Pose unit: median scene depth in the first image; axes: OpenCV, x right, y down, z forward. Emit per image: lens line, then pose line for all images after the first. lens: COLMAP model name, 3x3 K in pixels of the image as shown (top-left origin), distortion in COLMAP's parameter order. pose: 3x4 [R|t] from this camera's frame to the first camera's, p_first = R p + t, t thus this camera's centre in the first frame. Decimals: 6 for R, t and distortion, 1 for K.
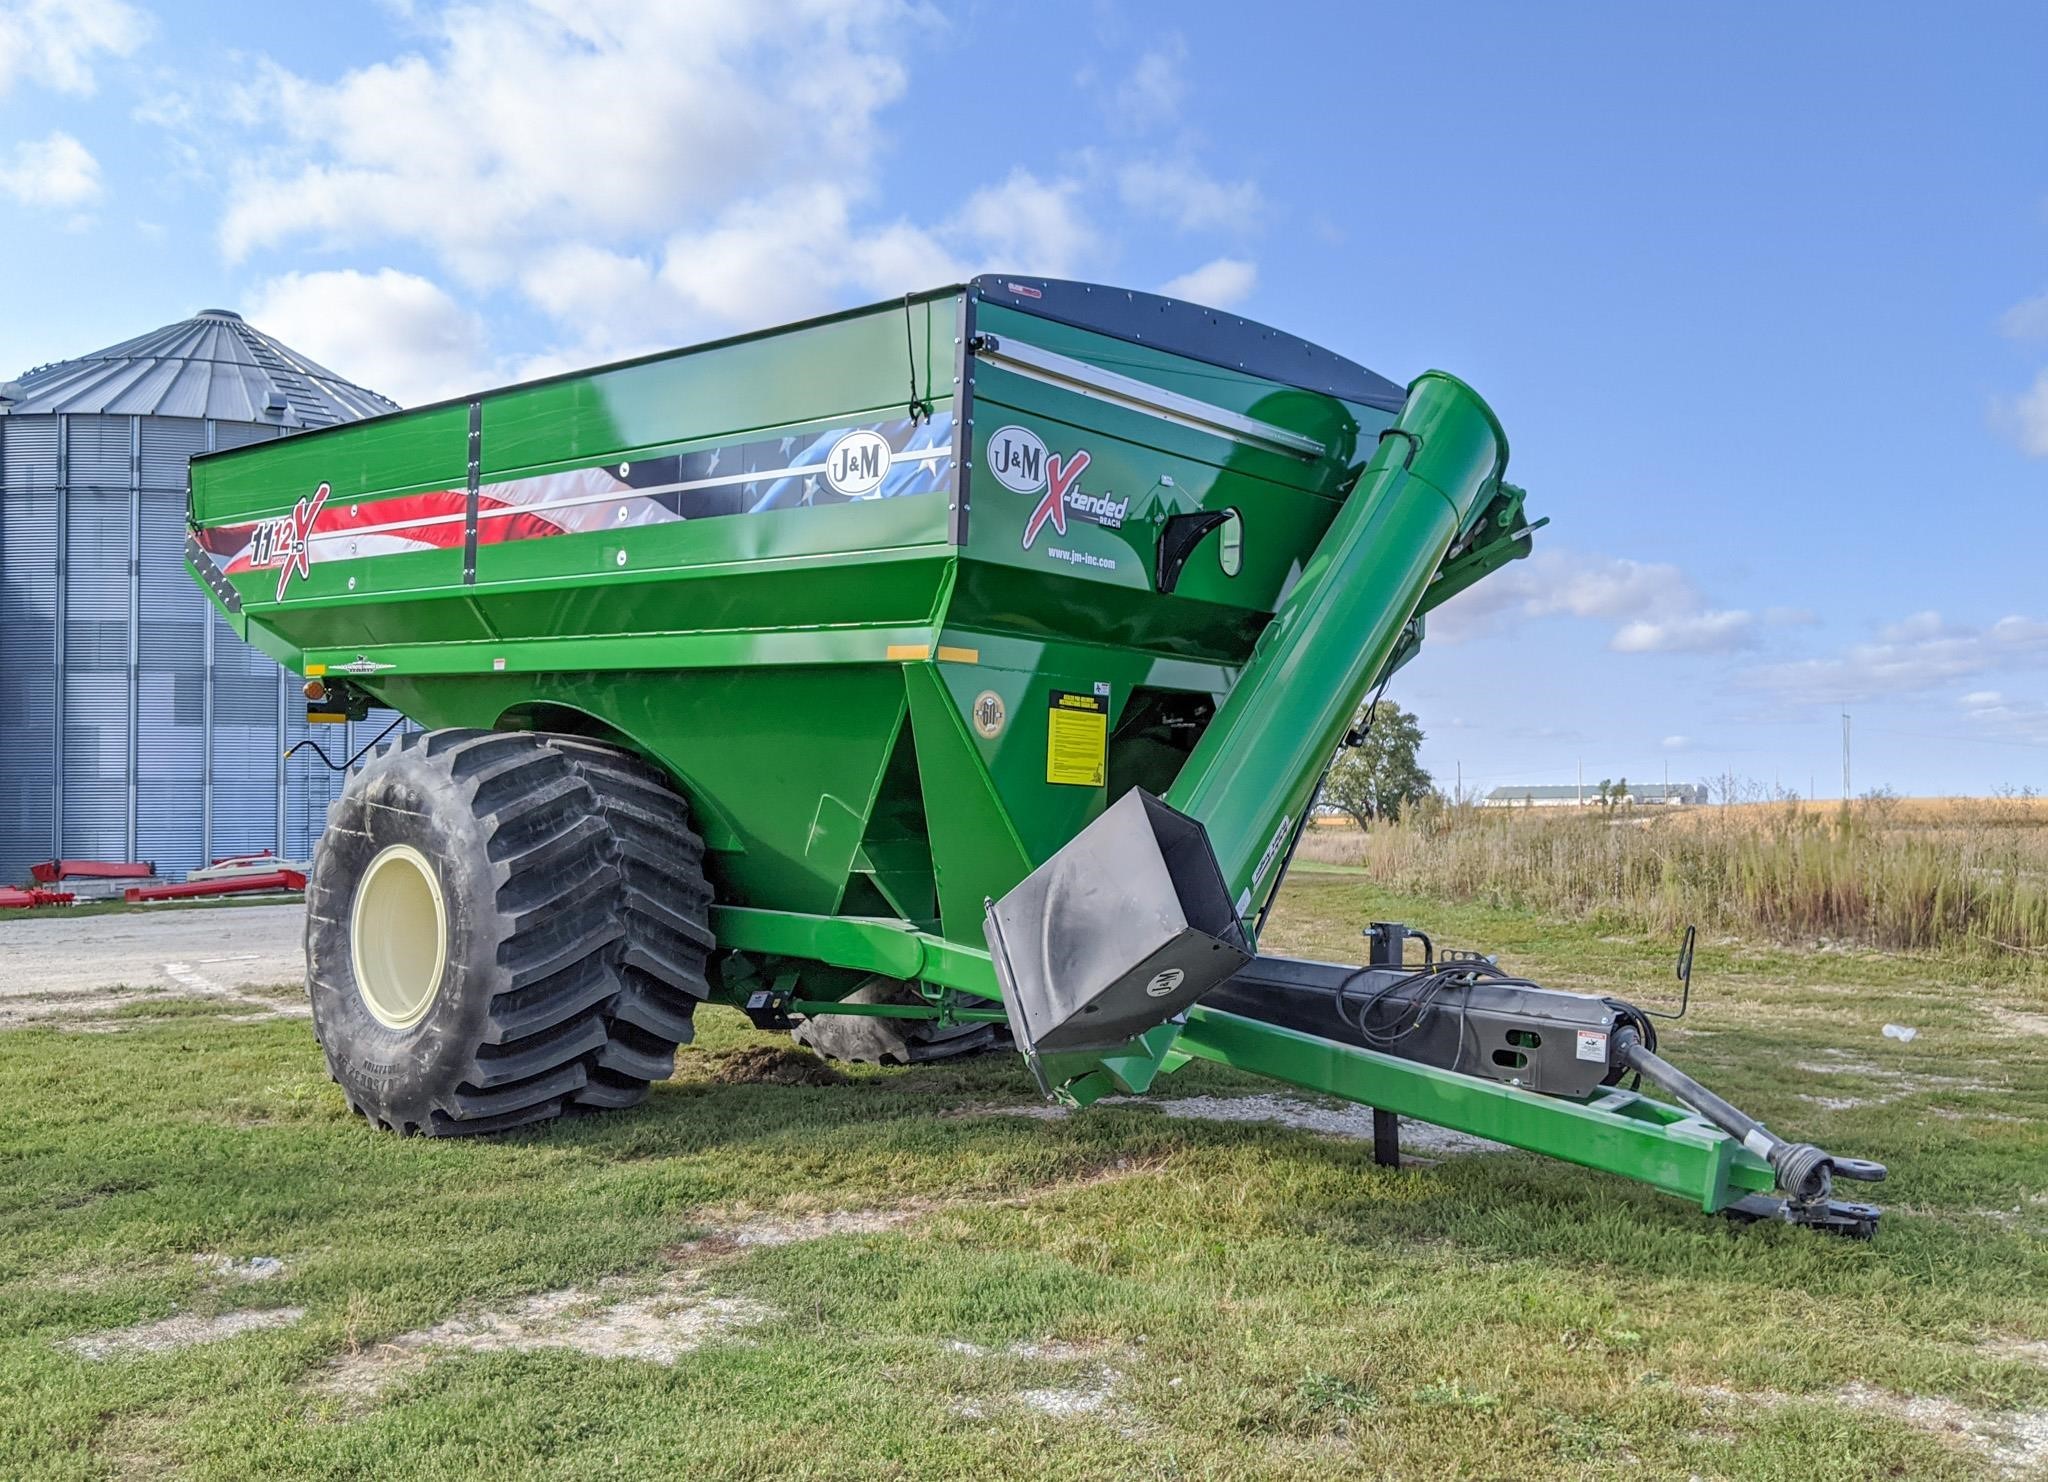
lens RADIAL K [[1689.6, 0, 983.5], [0, 1689.6, 746.4], [0, 0, 1]] dist [0.095334, -0.180599]
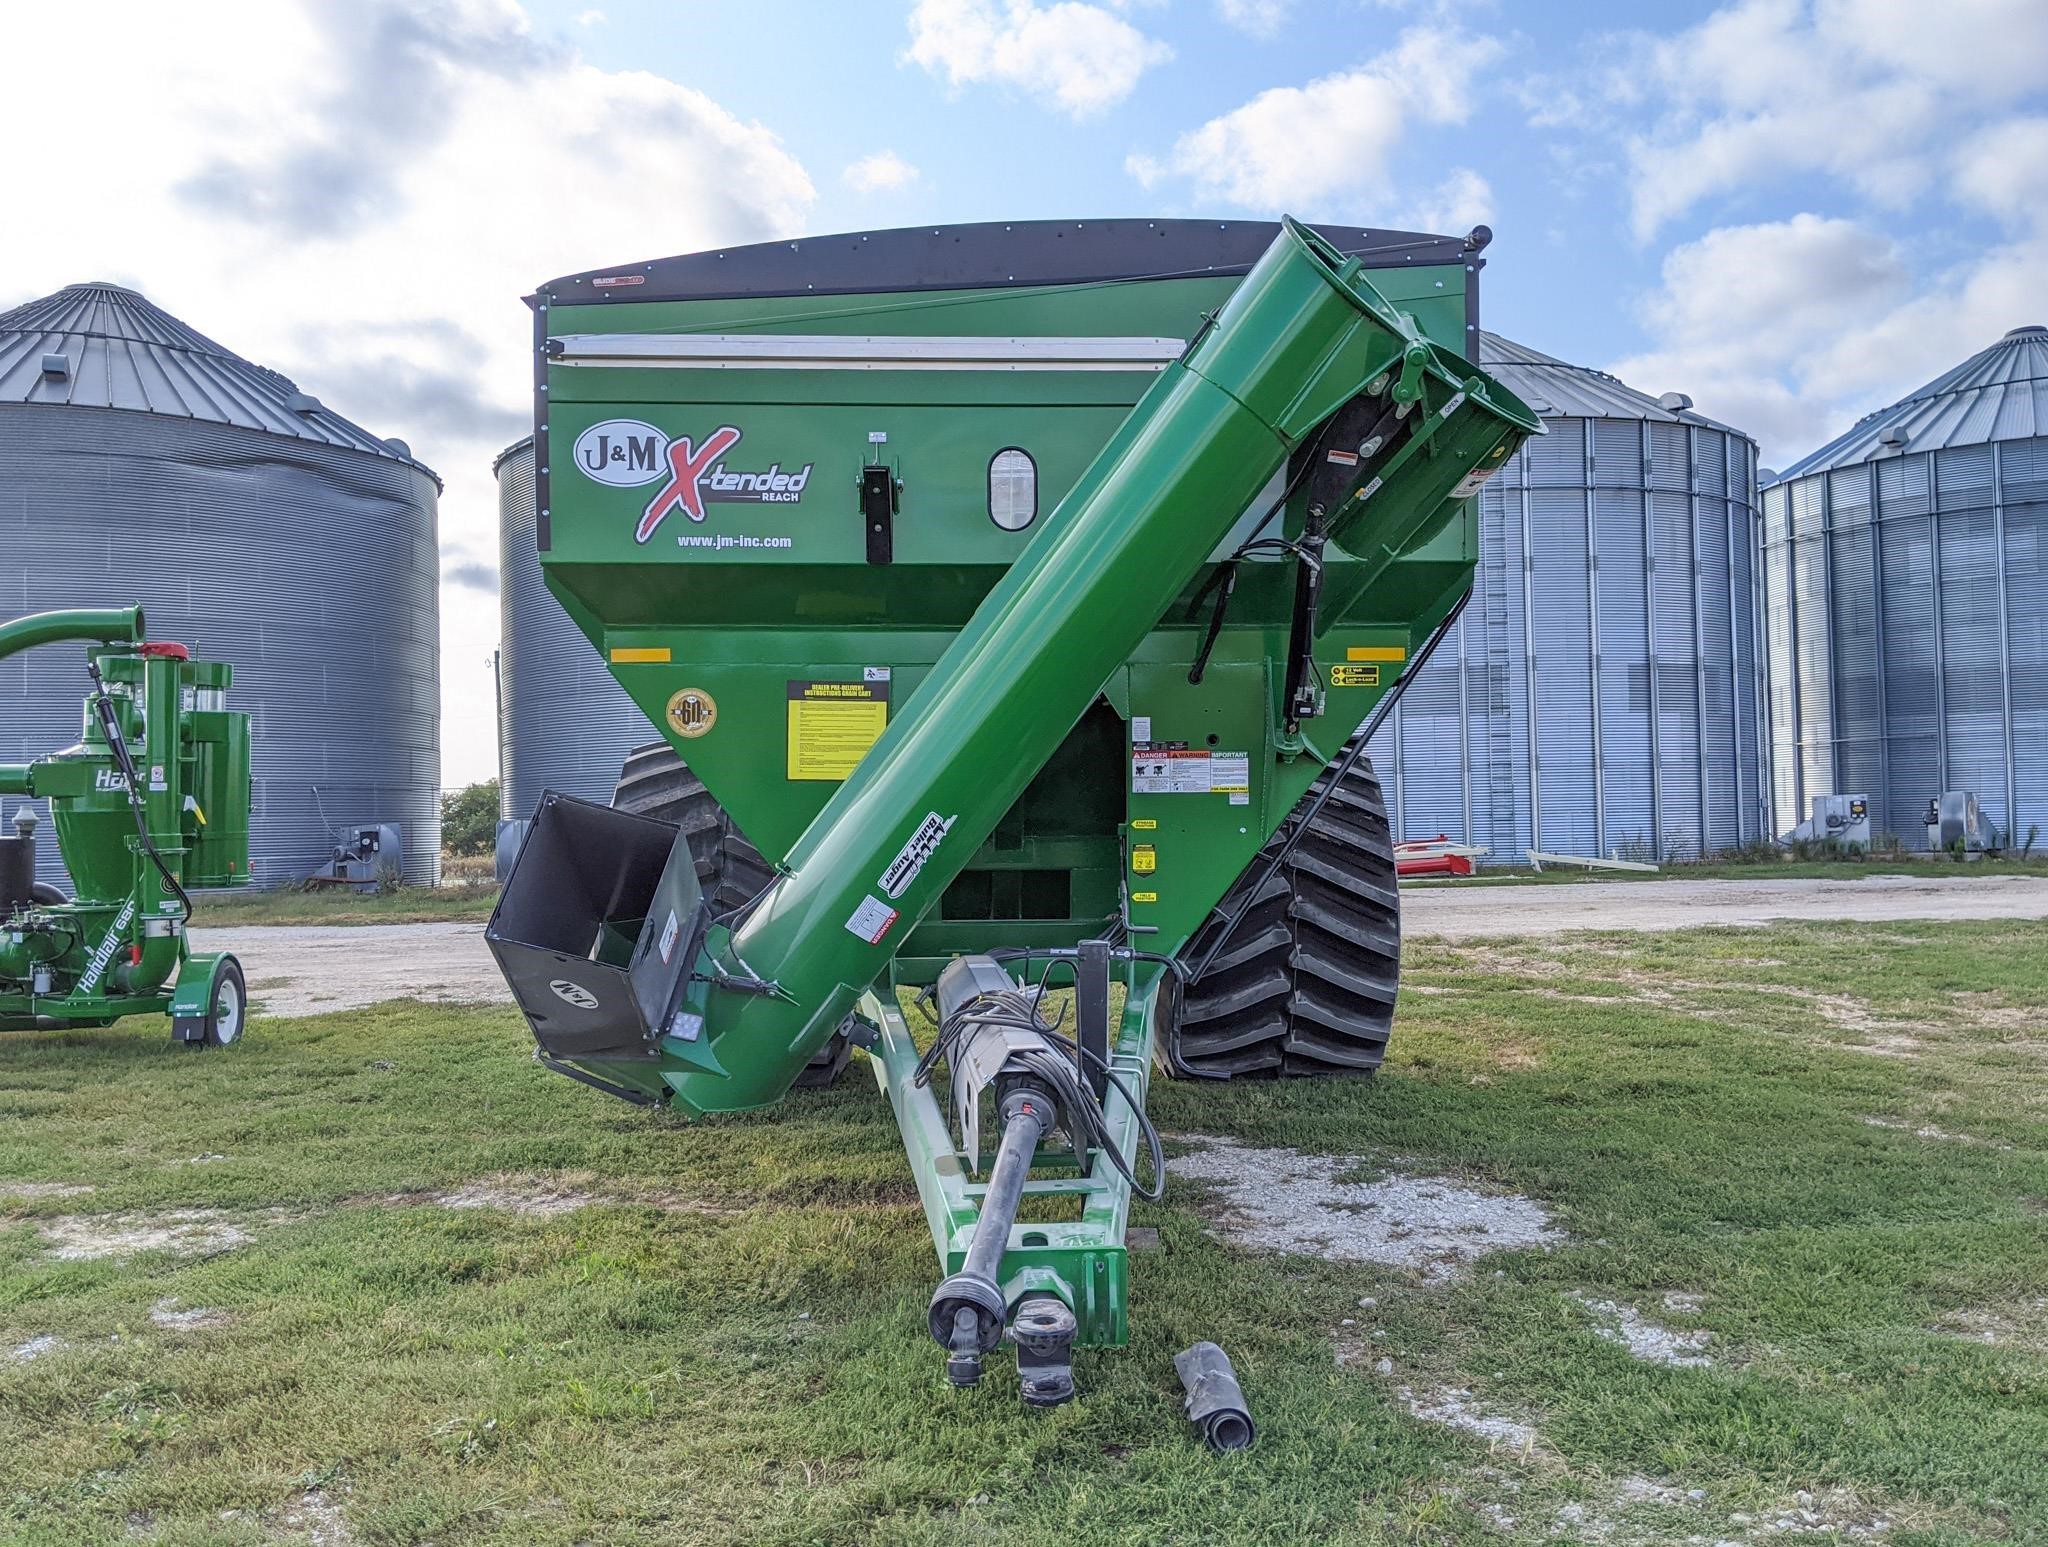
lens RADIAL K [[1732.2, 0, 1024.5], [0, 1732.2, 778.5], [0, 0, 1]] dist [0.114903, -0.245737]
pose [[0.696540, -0.022863, -0.717153, 0.768095], [0.044312, 0.998955, 0.011192, 0.014824], [0.716148, -0.039574, 0.696826, 0.388097]]
